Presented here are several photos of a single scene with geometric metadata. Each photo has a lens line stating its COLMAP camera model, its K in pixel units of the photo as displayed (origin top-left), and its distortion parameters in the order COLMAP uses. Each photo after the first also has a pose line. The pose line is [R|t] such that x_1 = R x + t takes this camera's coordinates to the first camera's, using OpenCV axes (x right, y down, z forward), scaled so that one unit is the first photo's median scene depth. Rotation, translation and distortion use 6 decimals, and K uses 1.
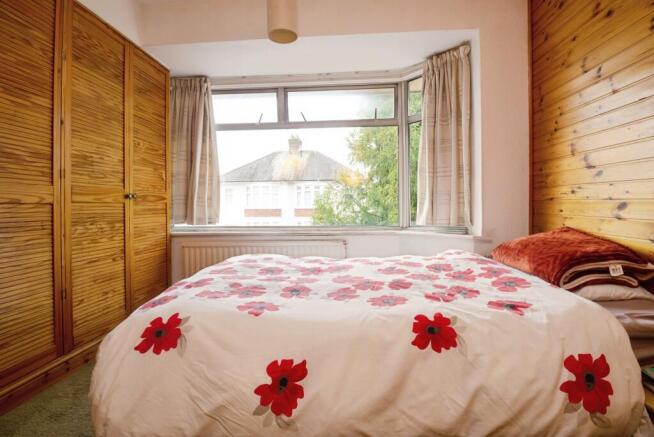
lens RADIAL K [[327.6, 0, 331.1], [0, 327.6, 212.3], [0, 0, 1]] dist [-0.030187, -0.000734]
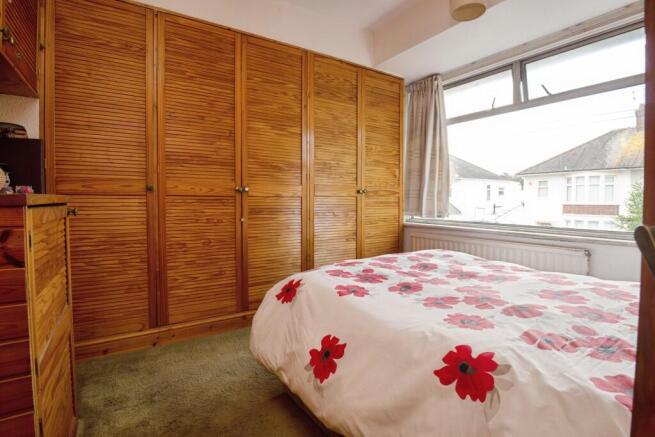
lens RADIAL K [[328.1, 0, 333.7], [0, 328.1, 218.3], [0, 0, 1]] dist [-0.030187, -0.000734]
pose [[0.598496, 0.056910, -0.799102, 0.322356], [-0.025972, 0.998328, 0.051645, -0.008054], [0.800705, -0.010155, 0.598973, 0.138443]]
